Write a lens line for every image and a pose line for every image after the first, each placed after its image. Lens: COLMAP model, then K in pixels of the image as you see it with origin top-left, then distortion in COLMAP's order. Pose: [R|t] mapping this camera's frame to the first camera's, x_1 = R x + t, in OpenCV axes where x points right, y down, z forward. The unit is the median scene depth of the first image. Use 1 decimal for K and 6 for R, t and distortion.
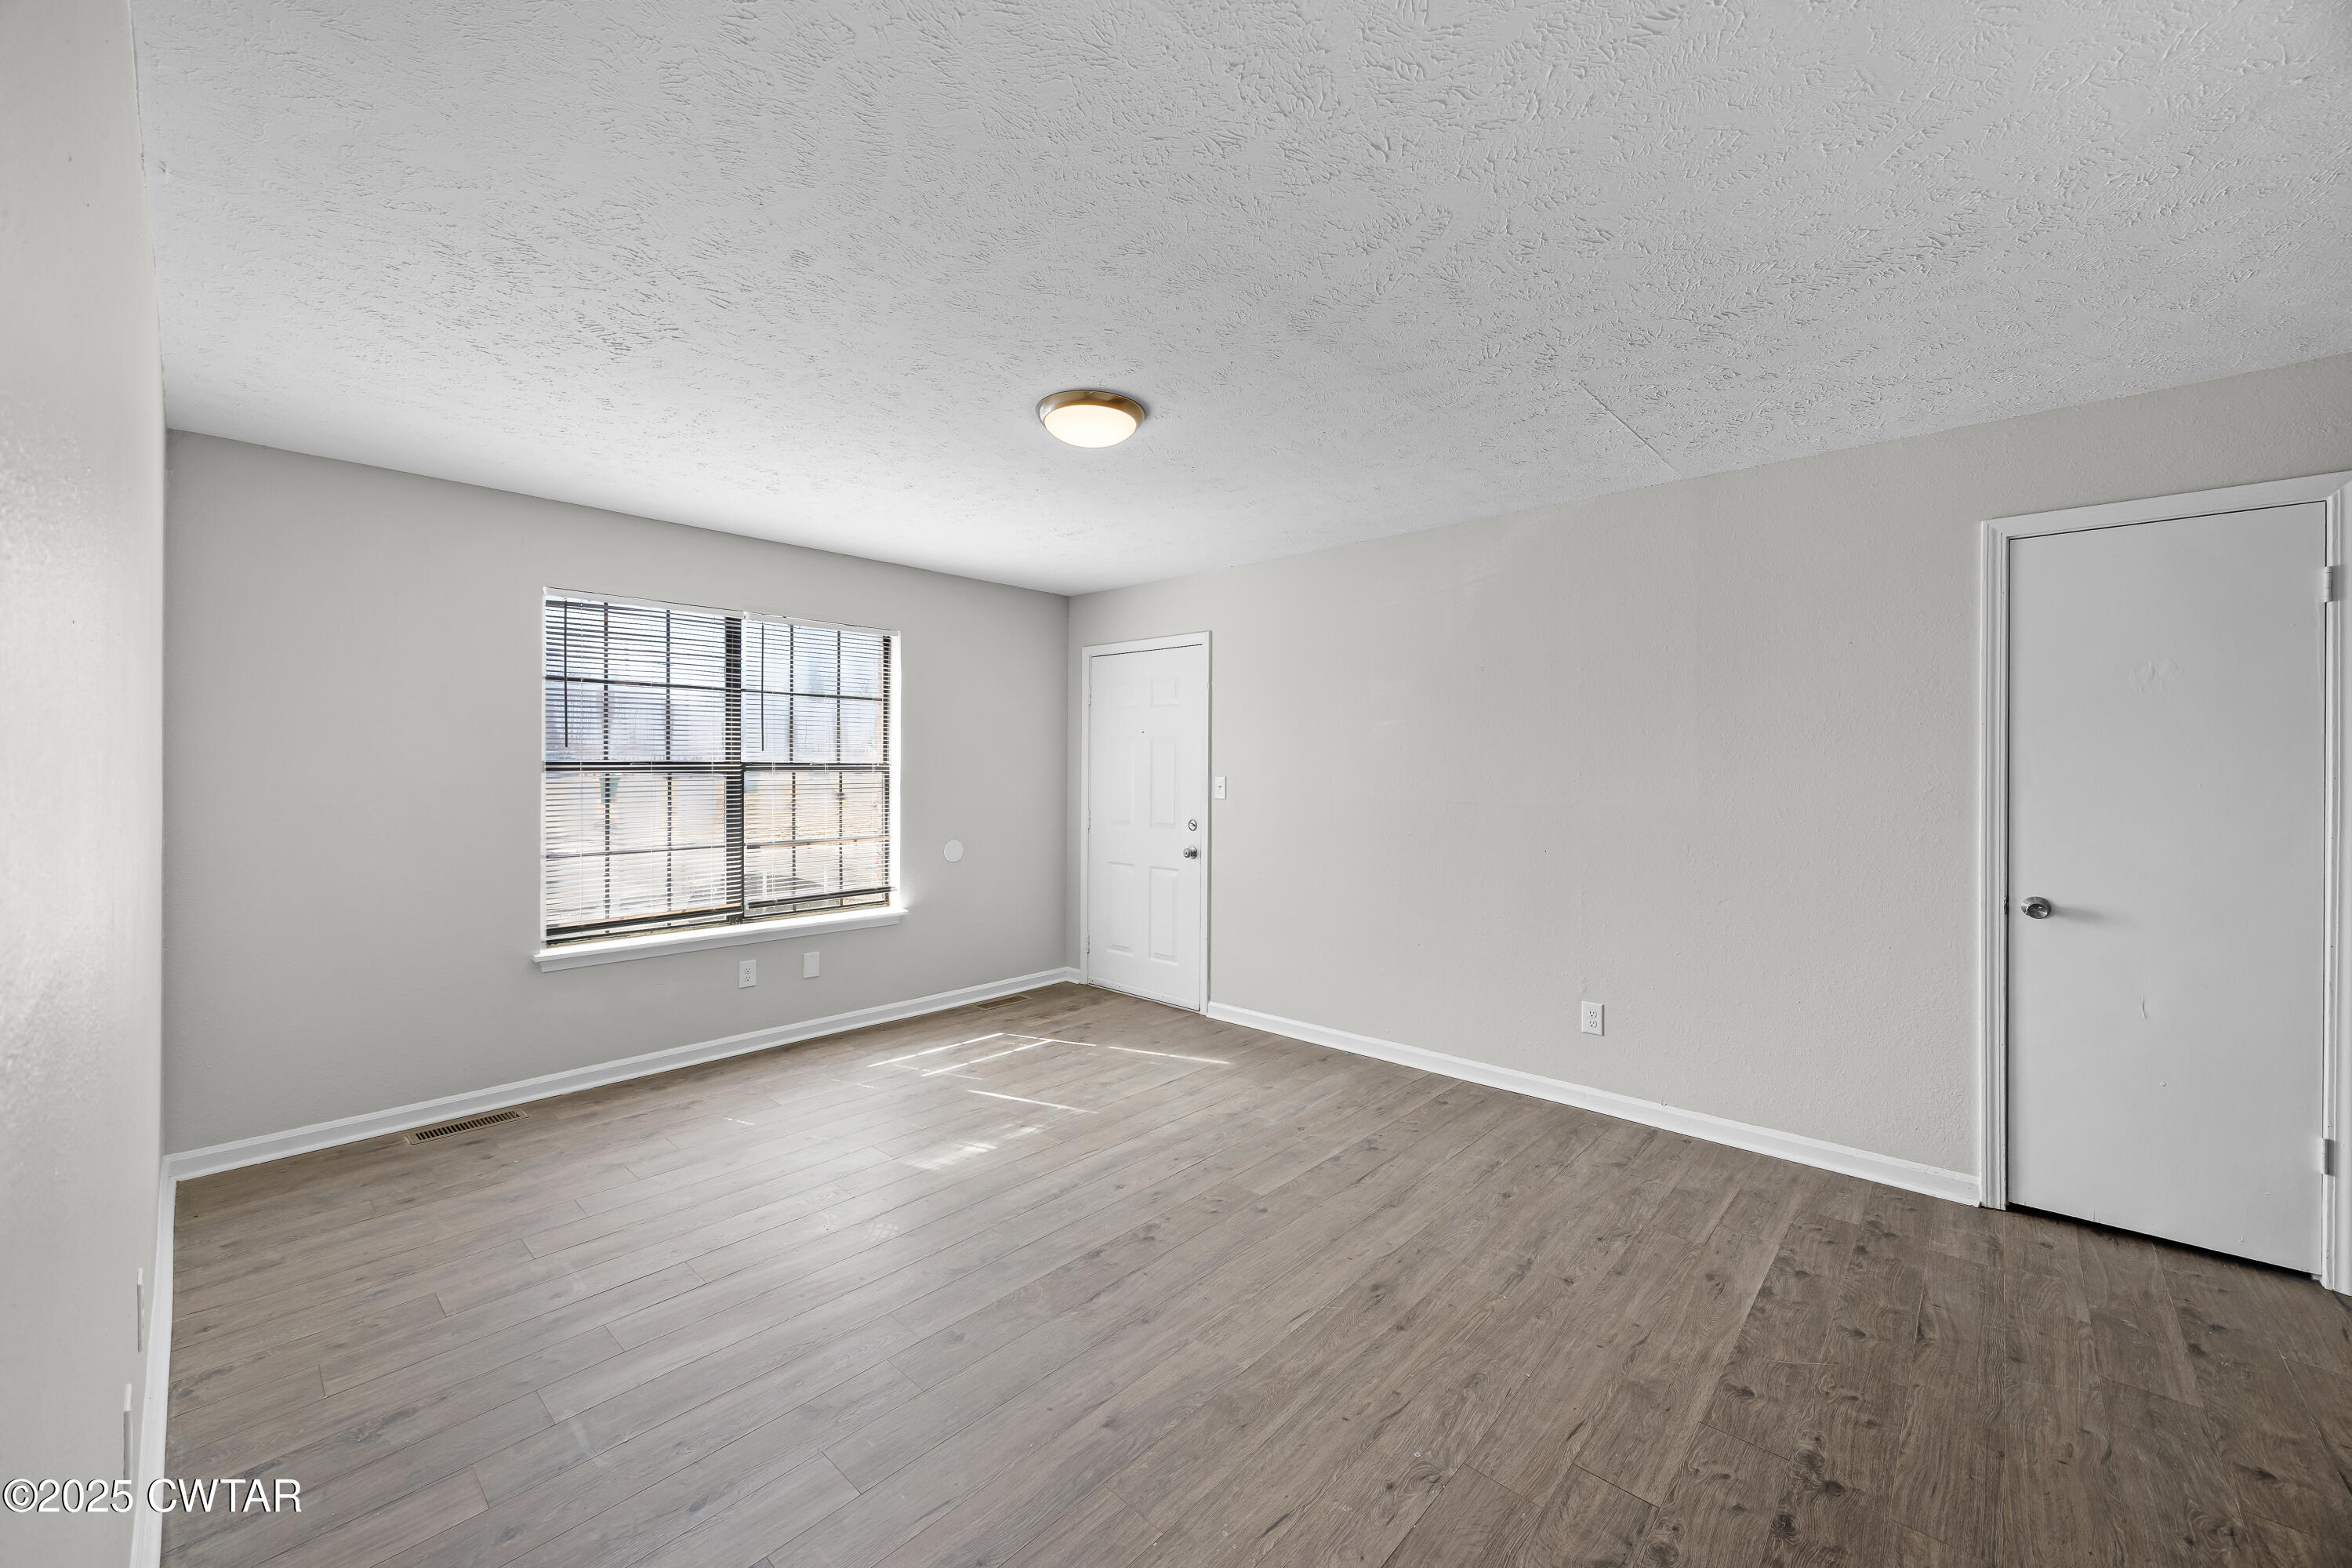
lens RADIAL K [[902.2, 0, 1186.0], [0, 902.2, 776.0], [0, 0, 1]] dist [-0.001405, 0.000487]
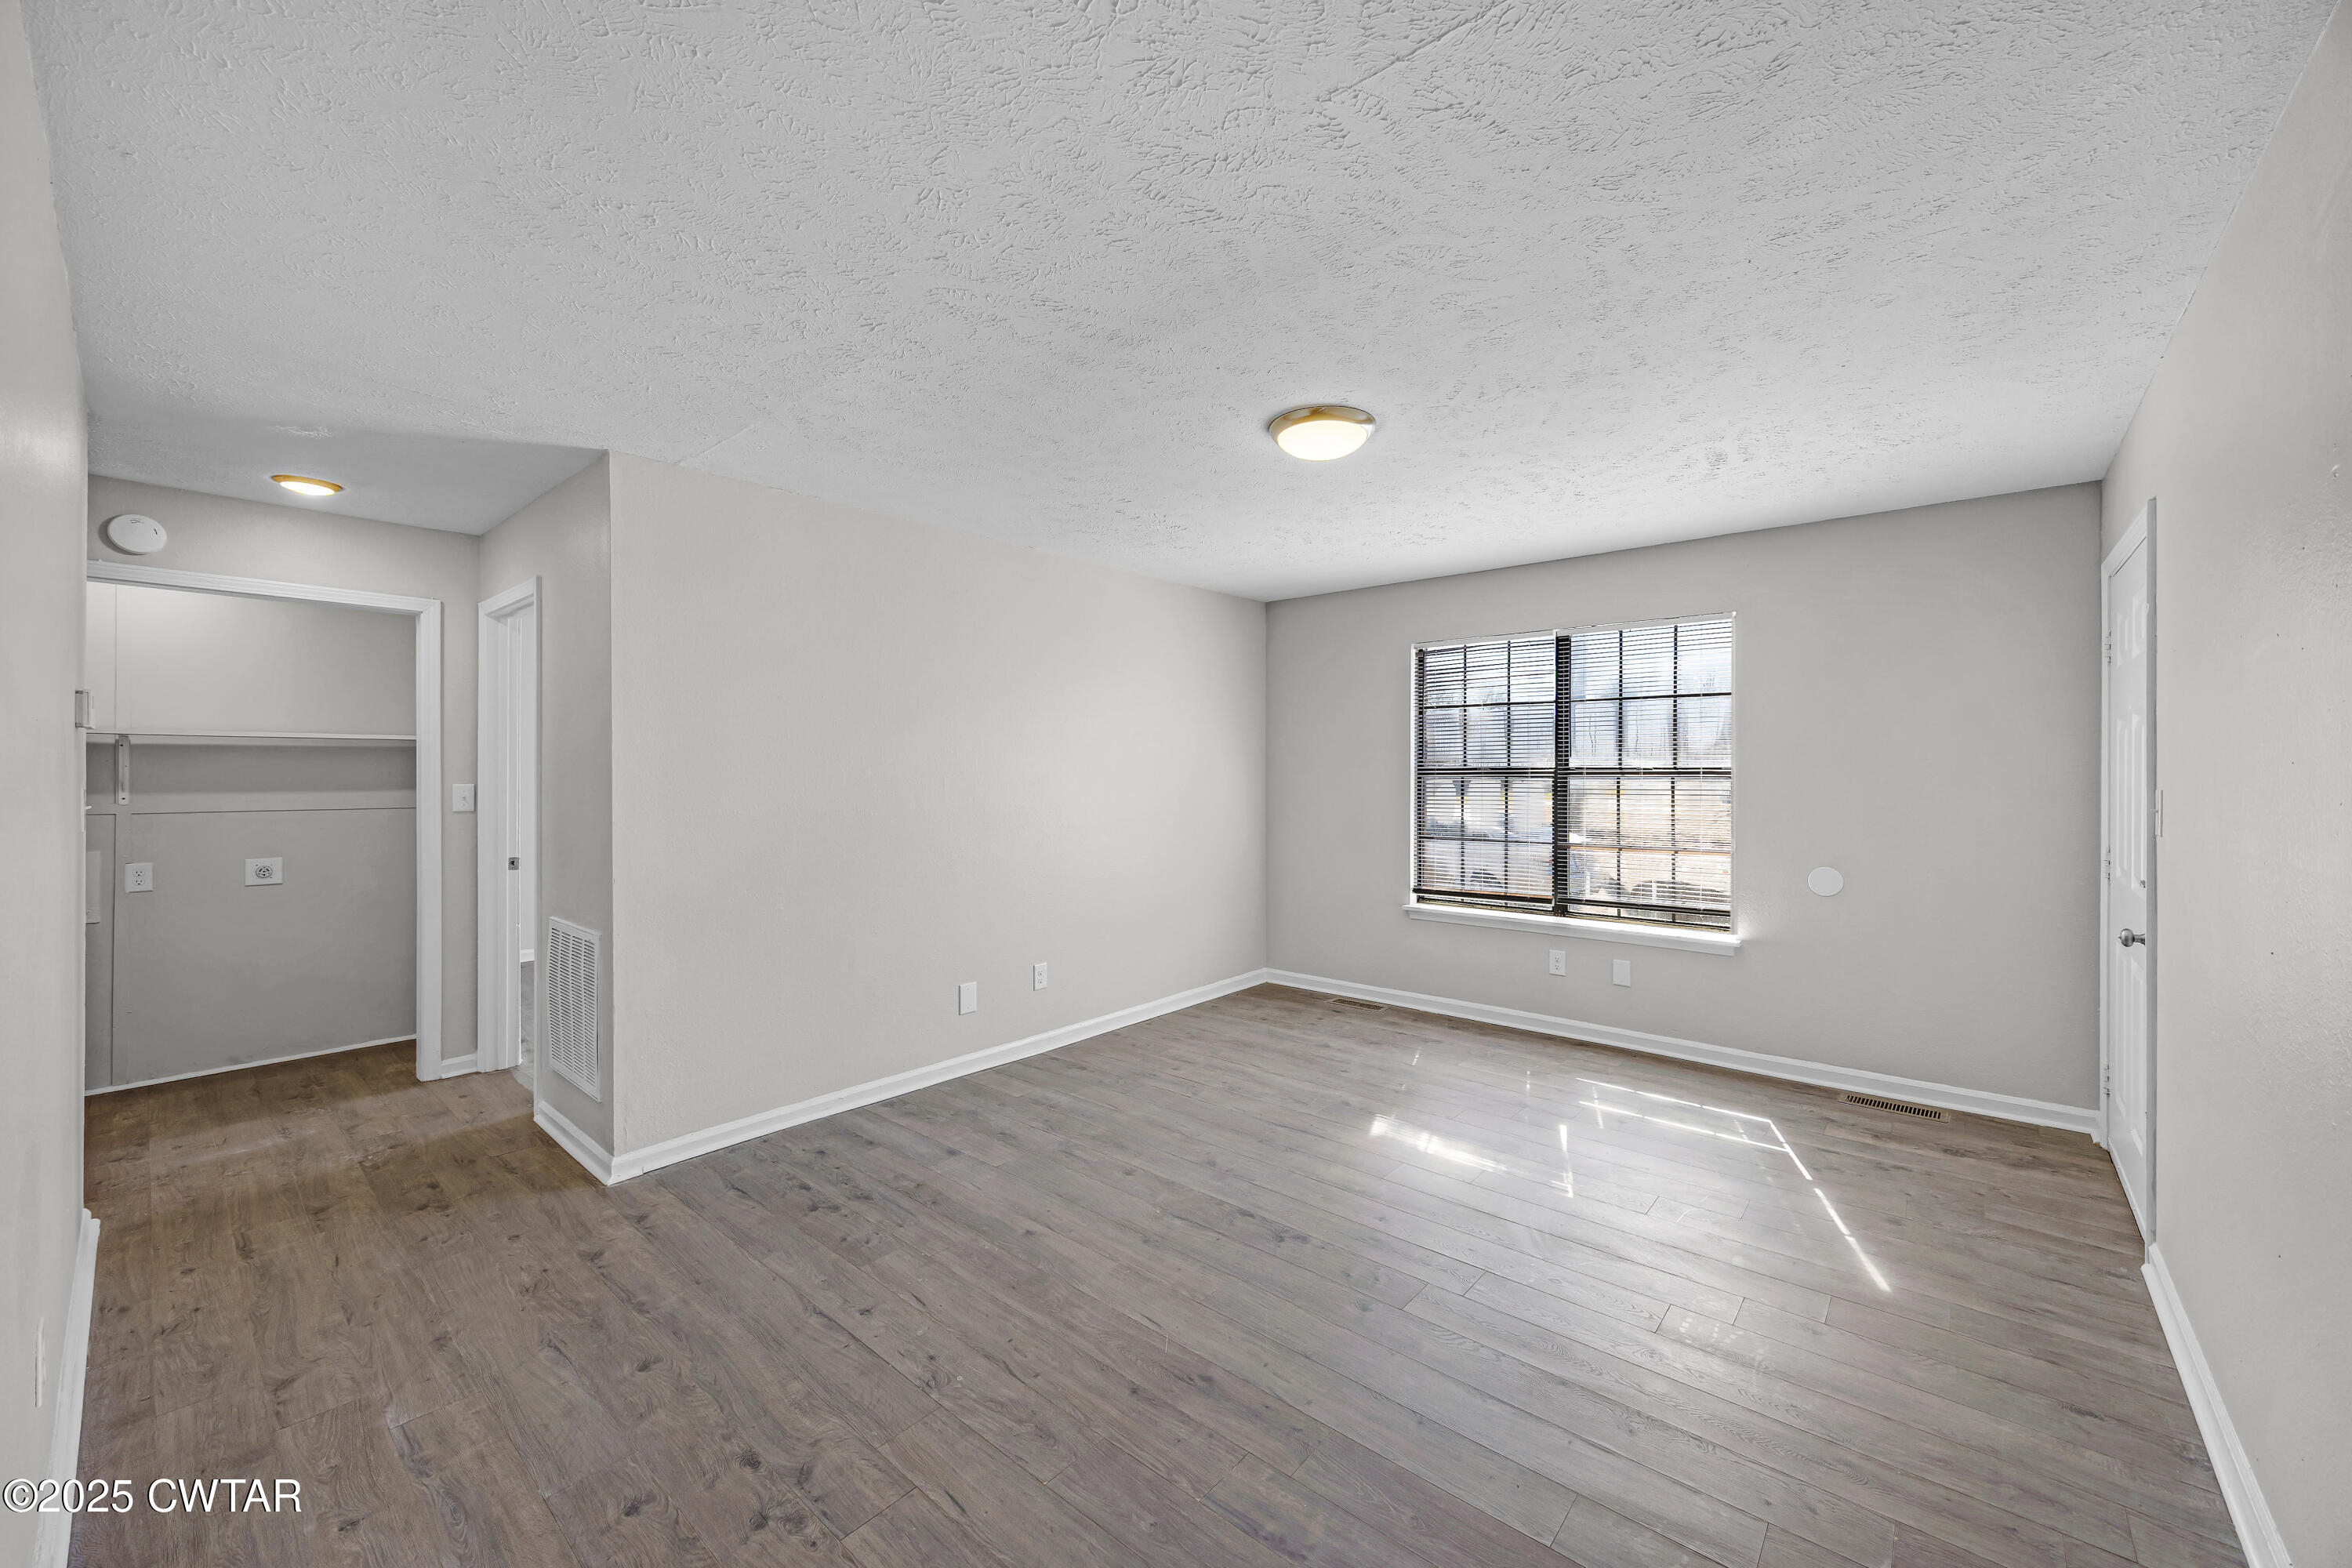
lens RADIAL K [[902.2, 0, 1186.5], [0, 902.2, 776.6], [0, 0, 1]] dist [-0.001405, 0.000487]
pose [[0.026823, 0.004351, -0.999631, 0.790647], [-0.008039, 0.999959, 0.004136, -0.007350], [0.999608, 0.007926, 0.026856, 0.706729]]
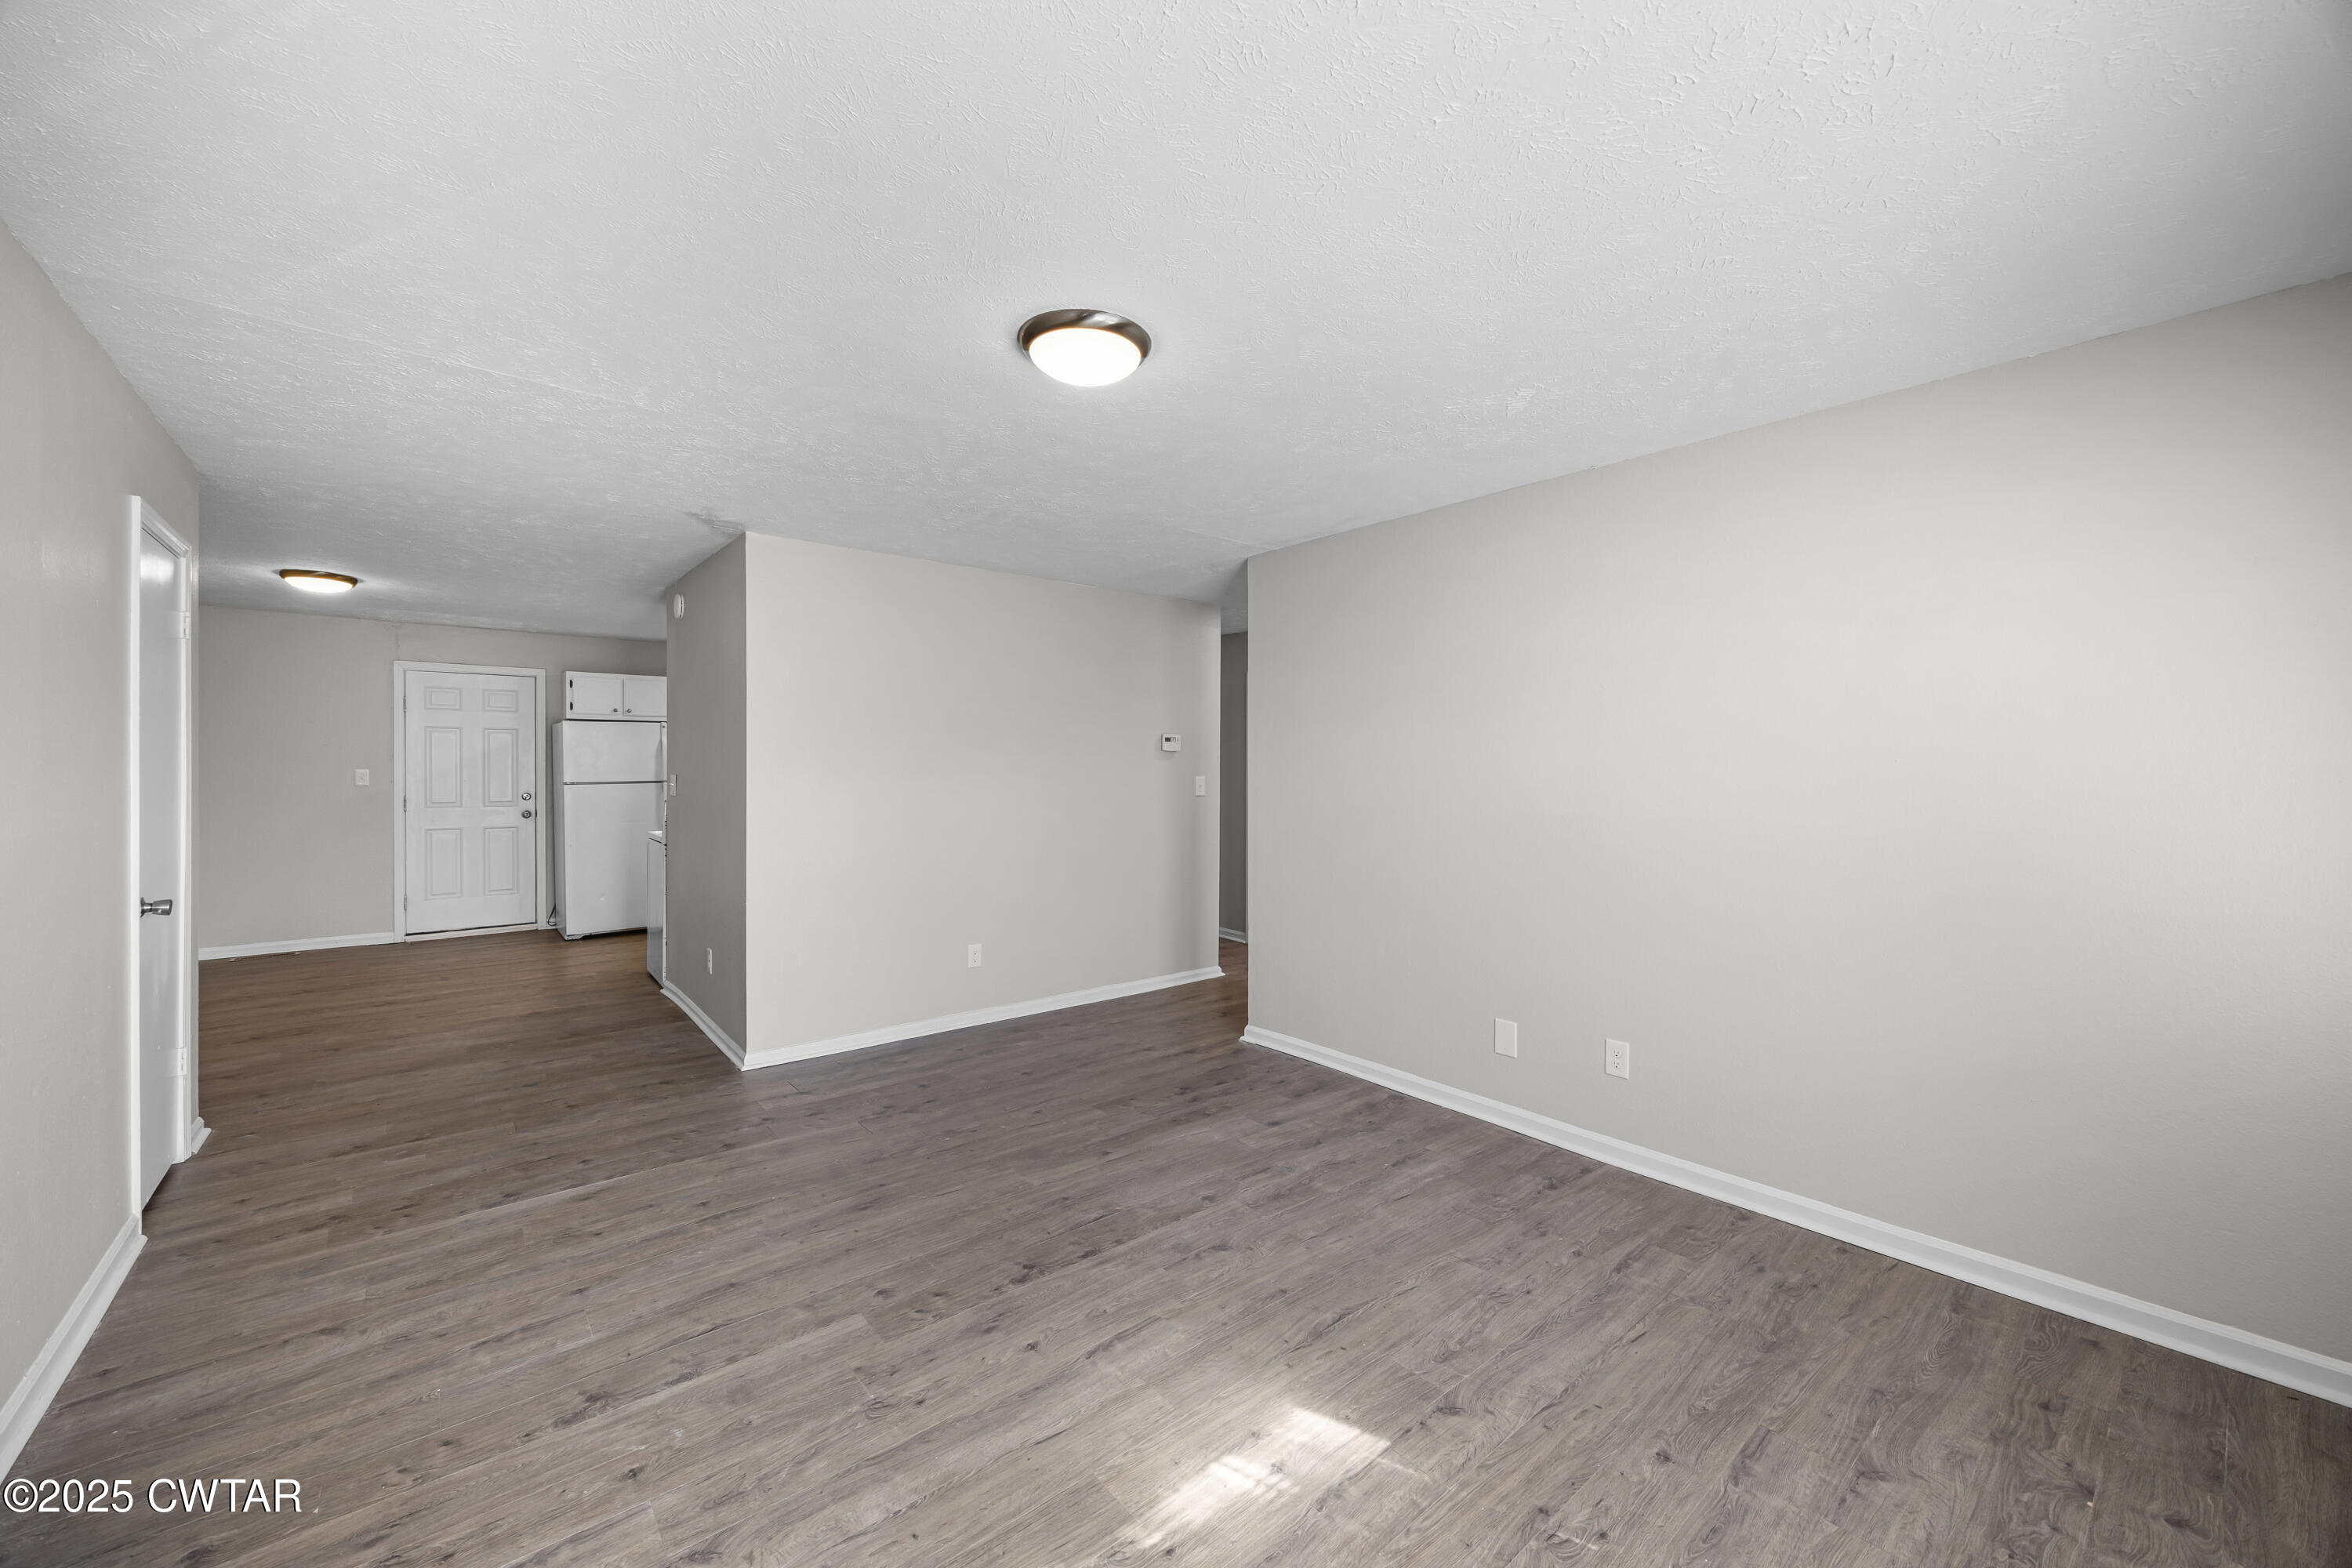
lens RADIAL K [[902.2, 0, 1180.2], [0, 902.2, 773.1], [0, 0, 1]] dist [-0.001405, 0.000487]
pose [[-0.990253, -0.004727, 0.139200, -0.268491], [-0.002783, 0.999896, 0.014157, -0.016318], [-0.139252, 0.013632, -0.990163, 1.563580]]
